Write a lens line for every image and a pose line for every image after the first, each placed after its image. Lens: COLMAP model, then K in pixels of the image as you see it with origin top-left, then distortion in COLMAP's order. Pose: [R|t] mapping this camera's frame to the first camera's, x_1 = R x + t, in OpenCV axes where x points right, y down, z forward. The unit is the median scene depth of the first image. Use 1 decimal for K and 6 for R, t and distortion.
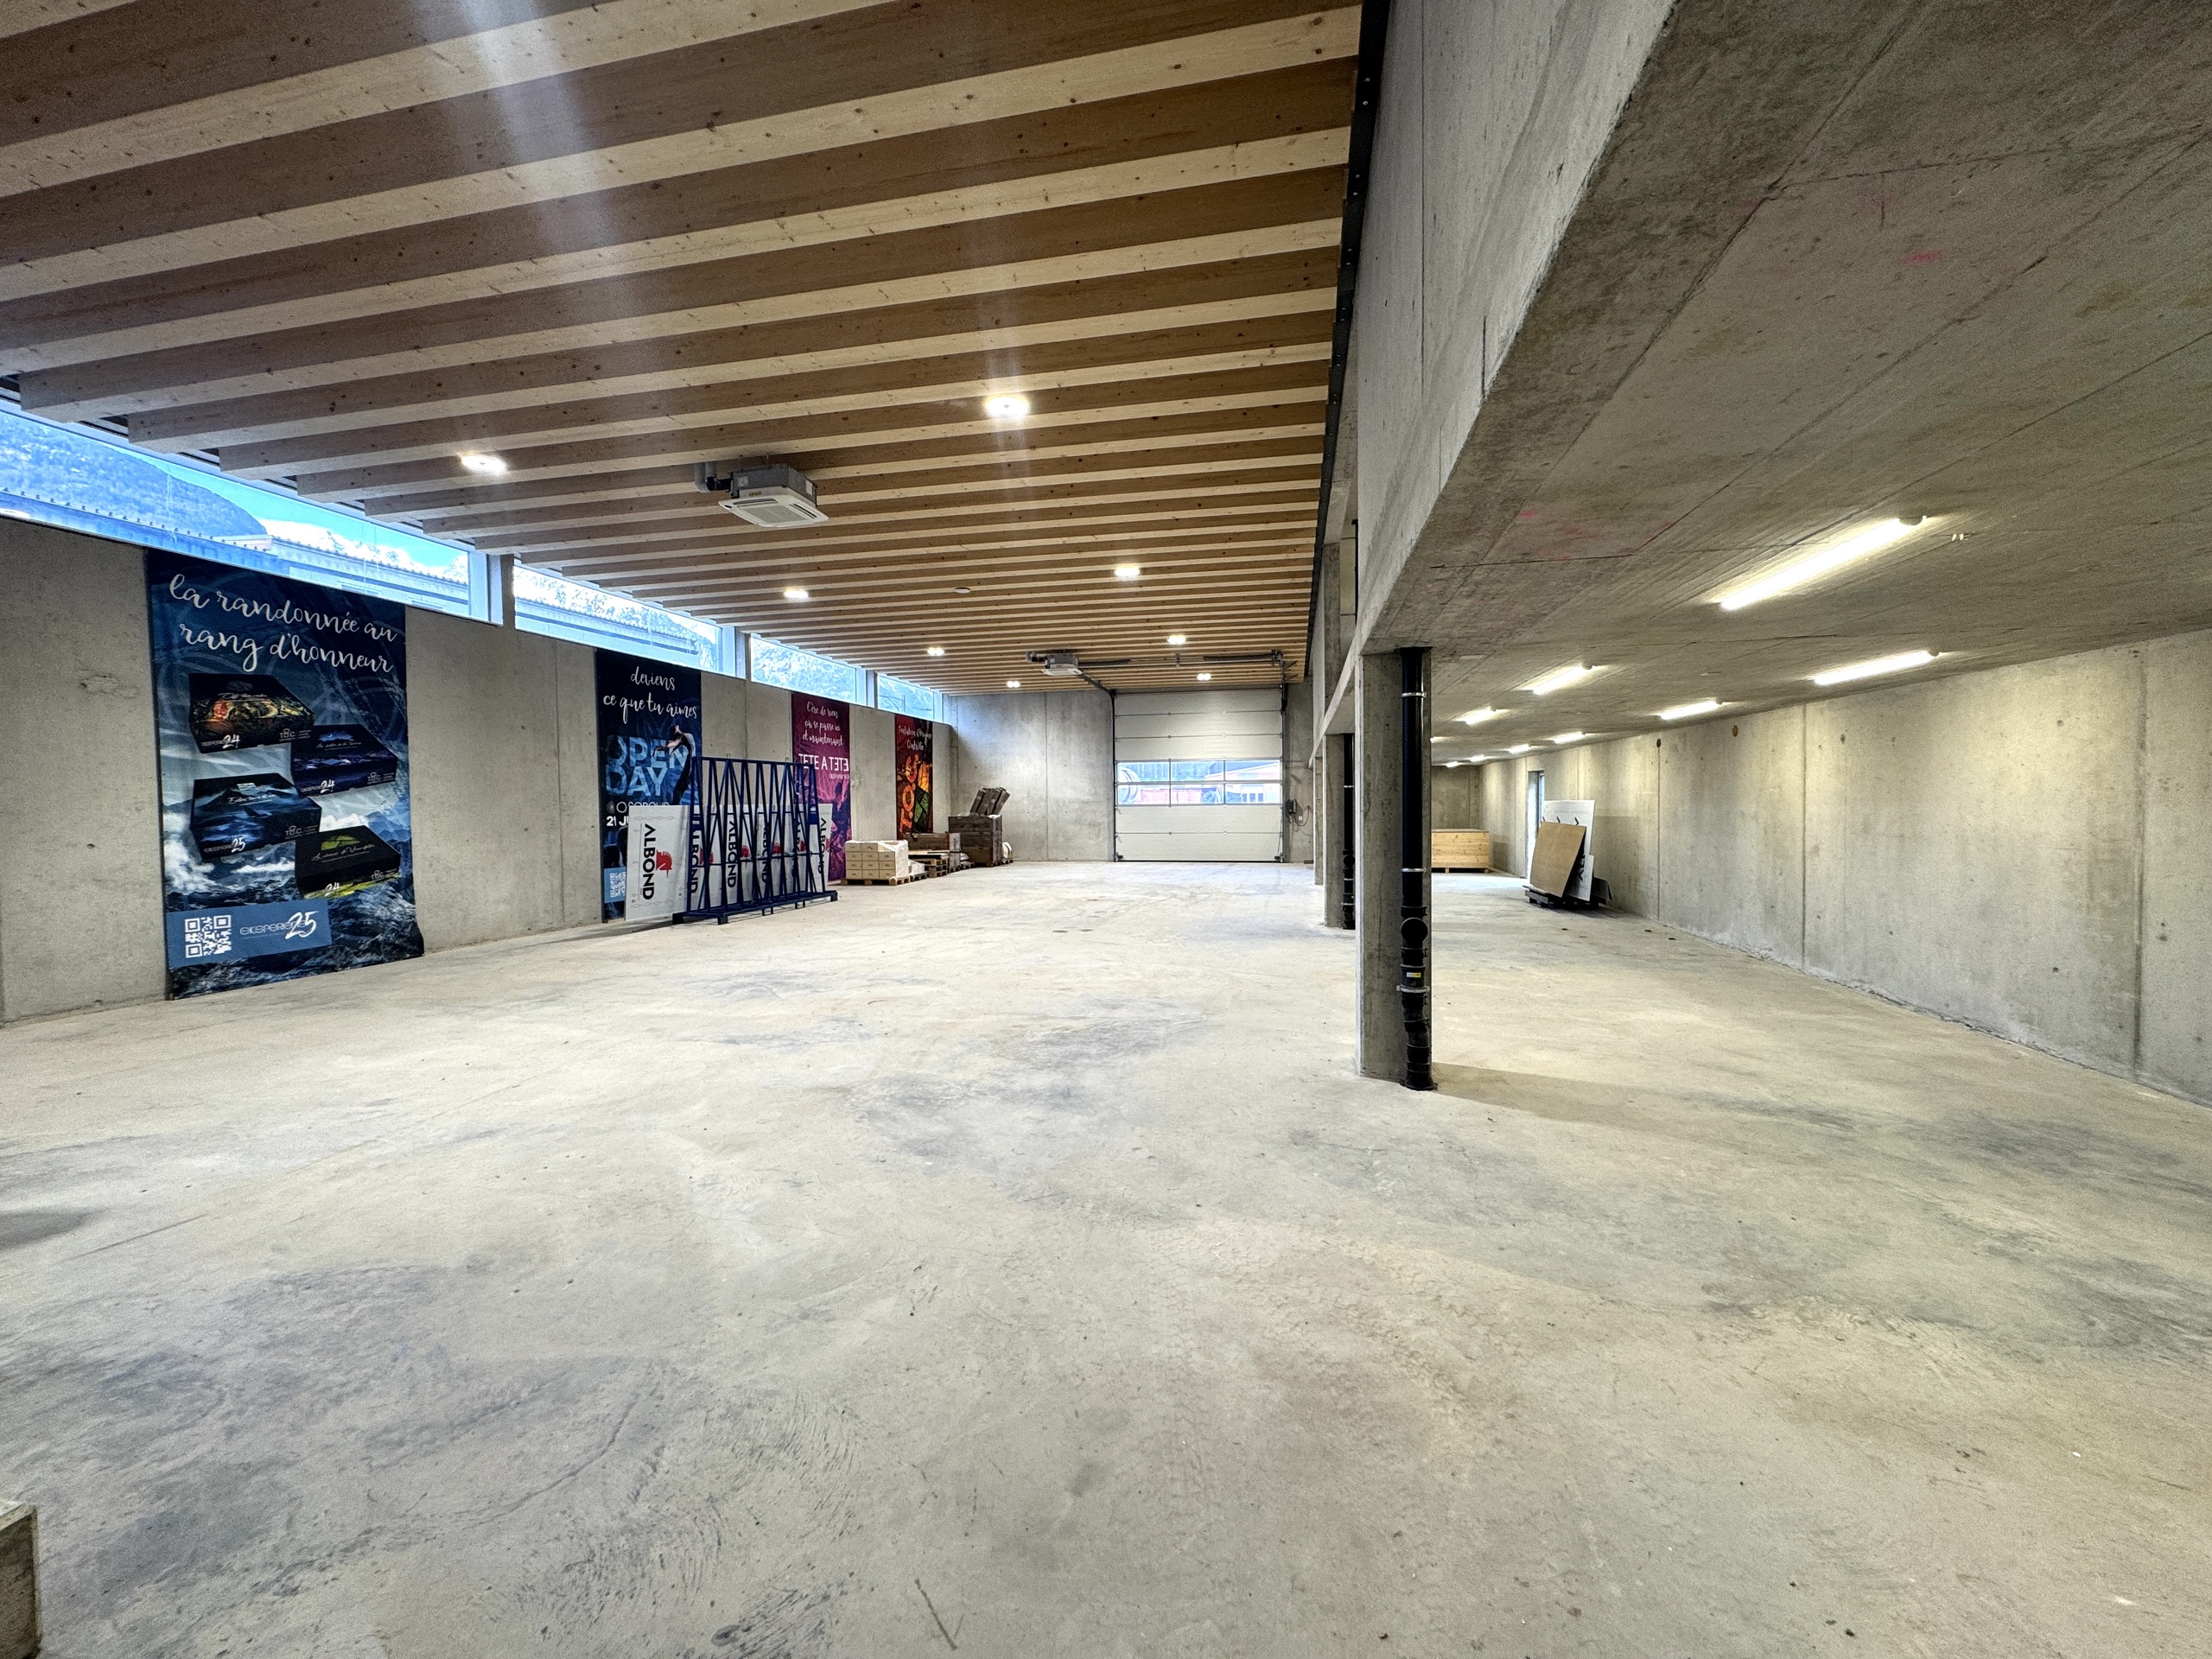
lens RADIAL K [[877.6, 0, 1104.5], [0, 877.6, 822.2], [0, 0, 1]] dist [-0.002393, 0.000681]
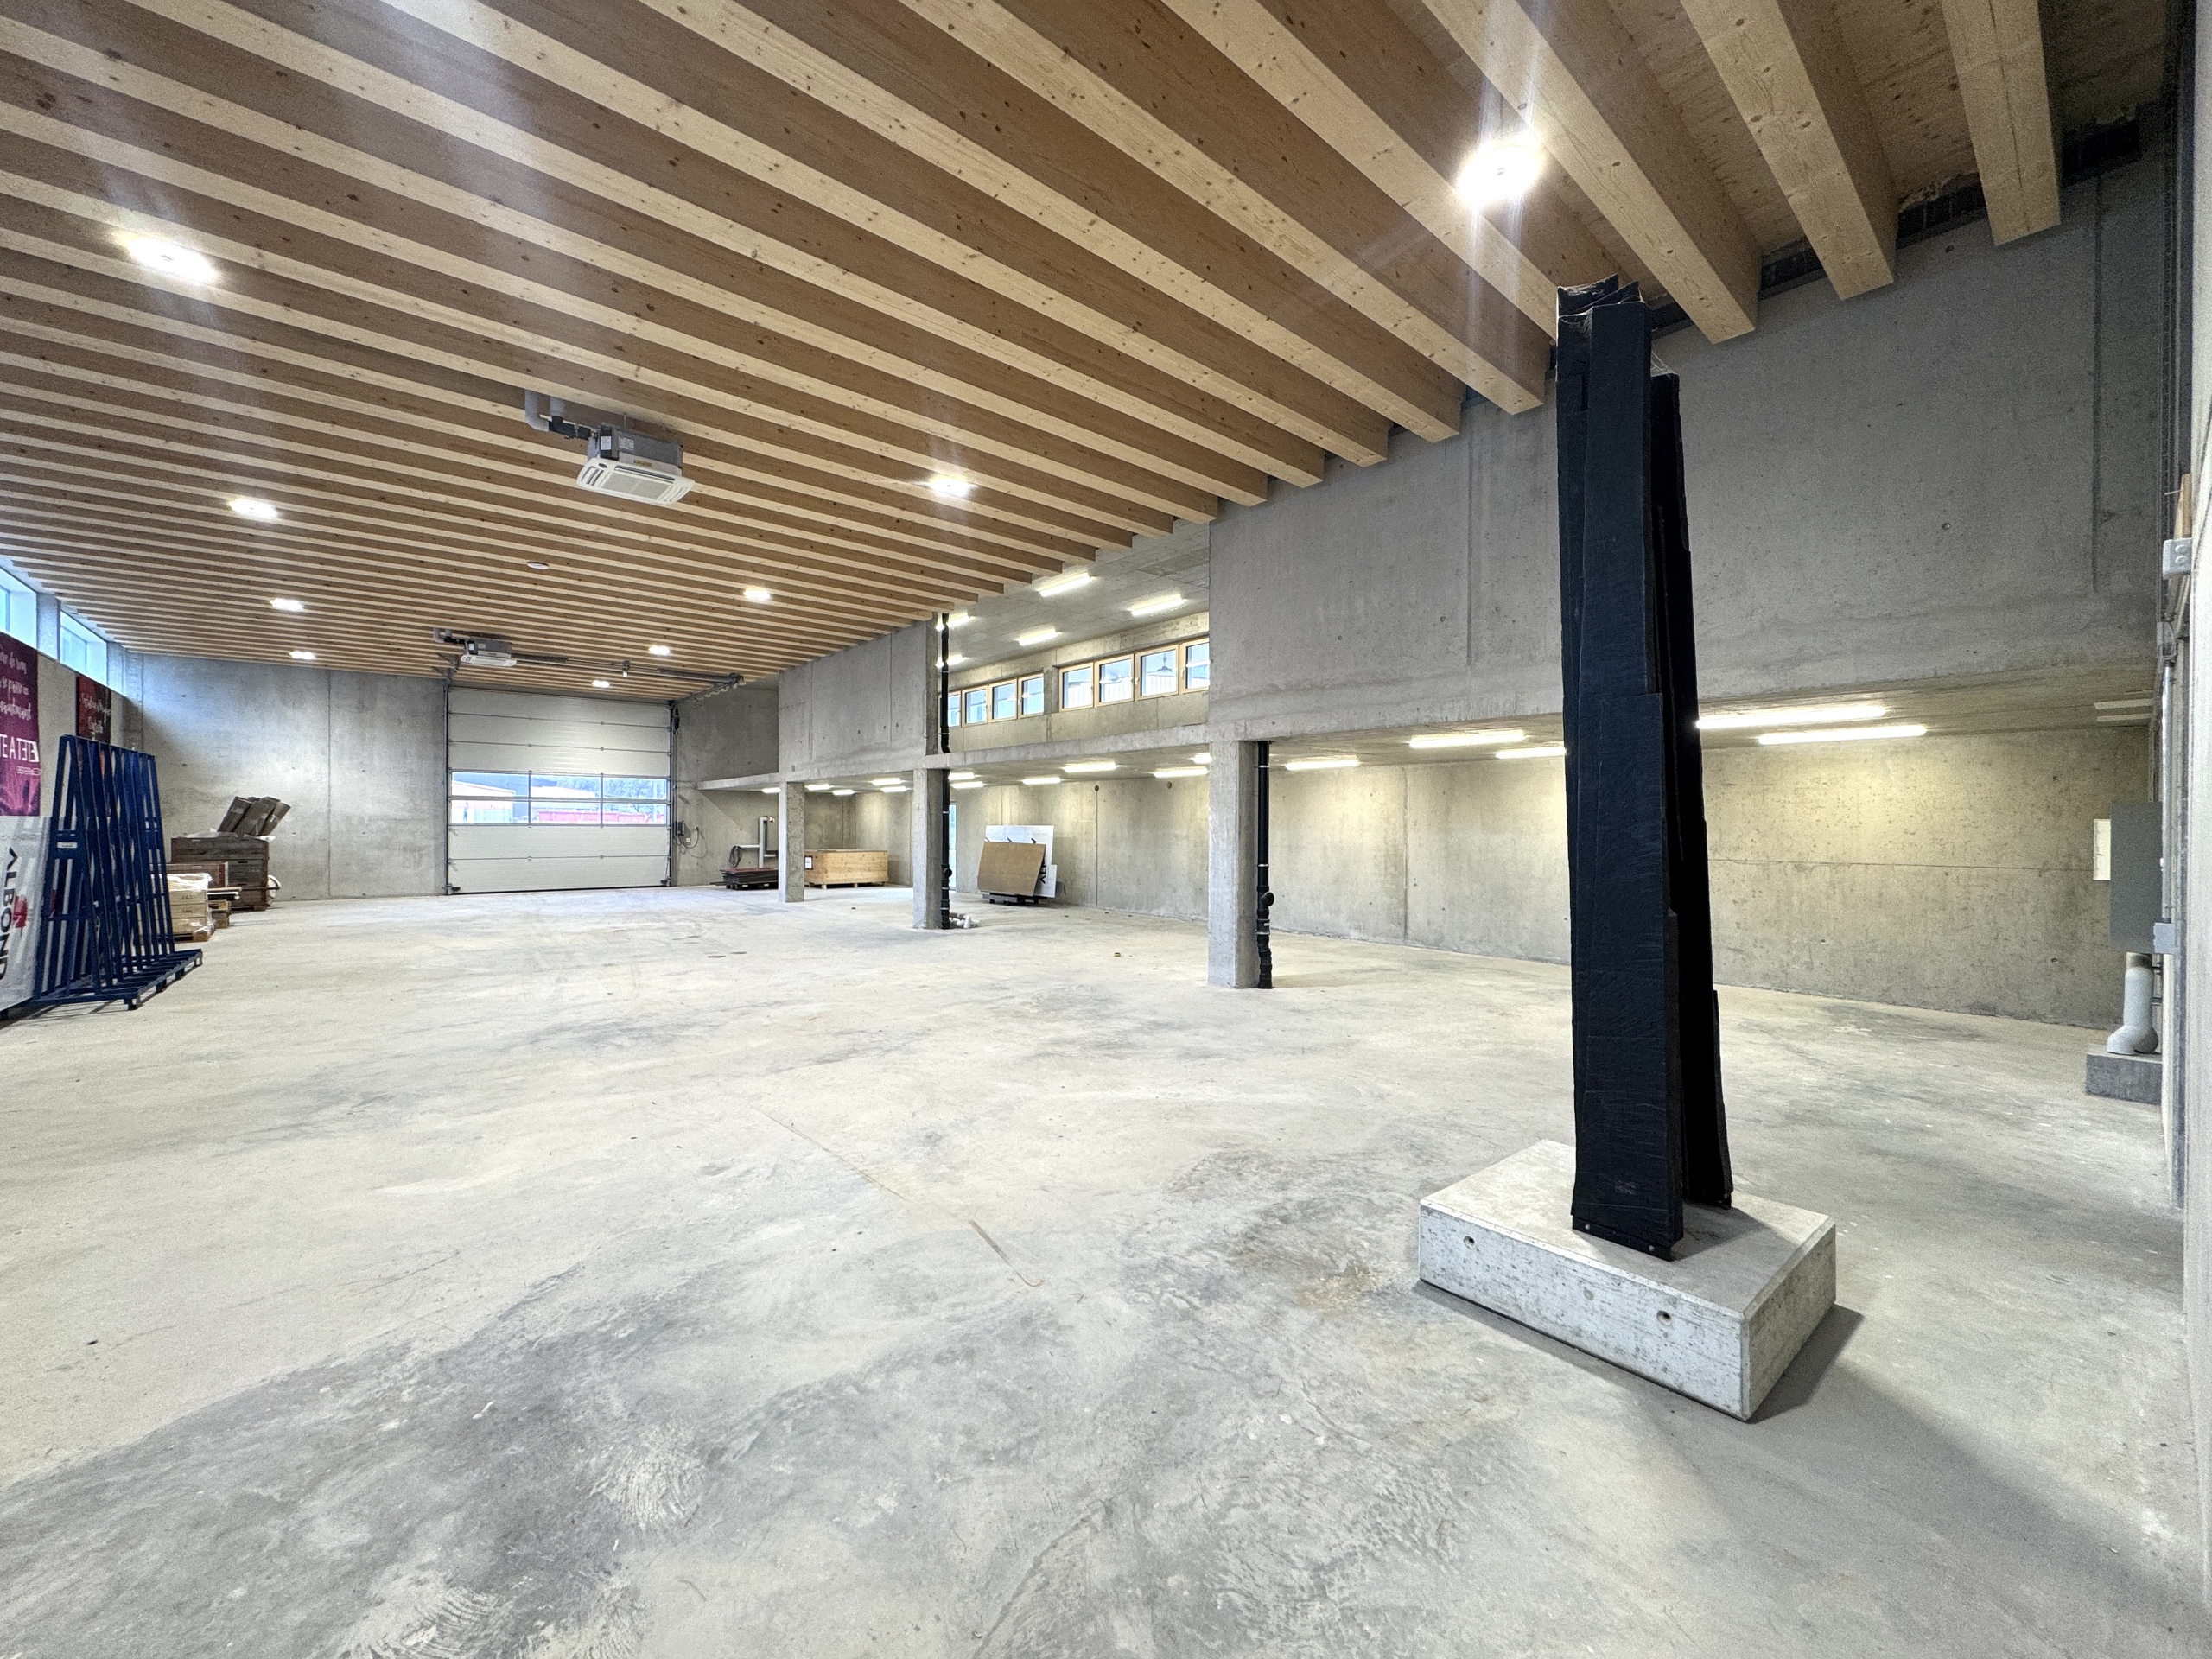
lens RADIAL K [[877.6, 0, 1103.1], [0, 877.6, 826.7], [0, 0, 1]] dist [-0.002393, 0.000681]
pose [[0.609086, 0.010456, 0.793035, -0.643746], [0.006363, 0.999816, -0.018069, 0.003218], [-0.793078, 0.016051, 0.608908, 0.091124]]
